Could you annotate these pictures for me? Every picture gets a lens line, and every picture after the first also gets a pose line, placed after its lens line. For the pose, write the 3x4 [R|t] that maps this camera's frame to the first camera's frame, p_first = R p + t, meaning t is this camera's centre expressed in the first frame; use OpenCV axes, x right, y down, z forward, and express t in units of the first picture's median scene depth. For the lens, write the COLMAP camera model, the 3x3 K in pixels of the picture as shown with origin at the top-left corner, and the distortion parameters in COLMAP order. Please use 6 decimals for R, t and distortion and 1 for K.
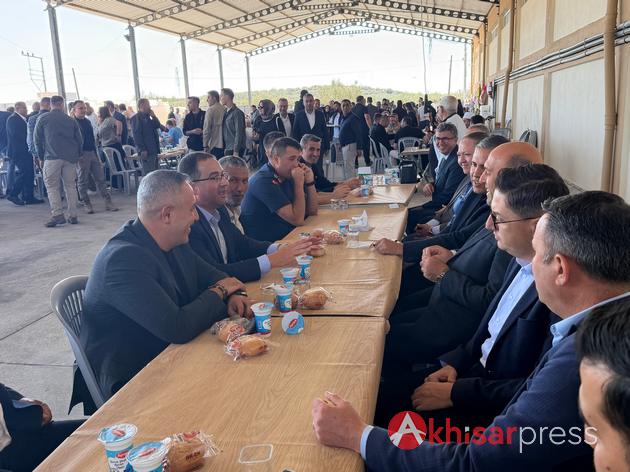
lens RADIAL K [[587.3, 0, 318.1], [0, 587.3, 234.6], [0, 0, 1]] dist [-0.007614, 0.000000]
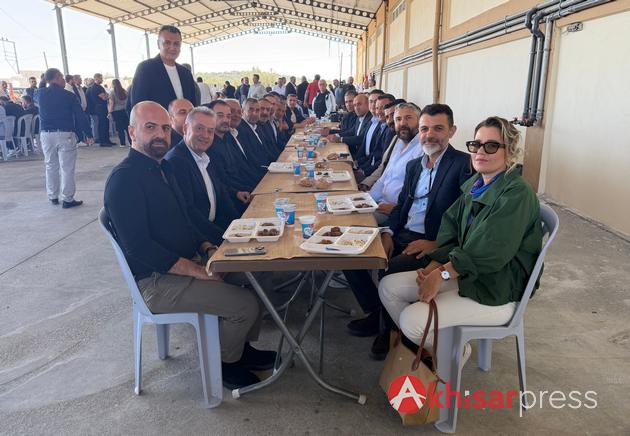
lens RADIAL K [[474.5, 0, 312.1], [0, 474.5, 221.3], [0, 0, 1]] dist [-0.054741, 0.009048]
pose [[0.986307, -0.015344, 0.164203, -0.126959], [0.006282, 0.998435, 0.055569, 0.112101], [-0.164799, -0.053777, 0.984860, -0.401841]]
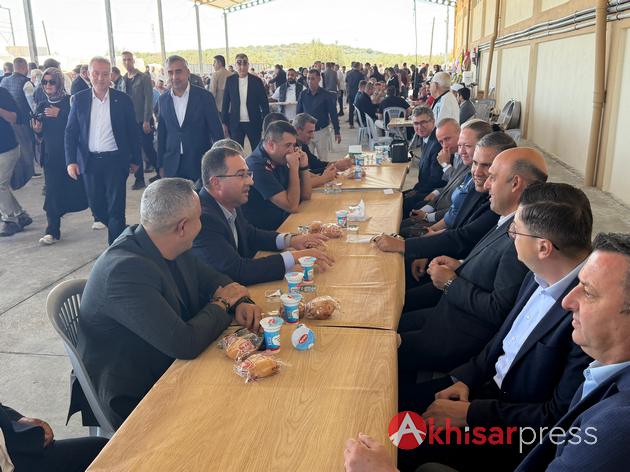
lens RADIAL K [[587.3, 0, 317.8], [0, 587.3, 235.9], [0, 0, 1]] dist [-0.007614, 0.000000]
pose [[0.999092, 0.012692, 0.040661, -0.015182], [-0.015453, 0.997544, 0.068320, -0.021617], [-0.039694, -0.068887, 0.996834, 0.010979]]
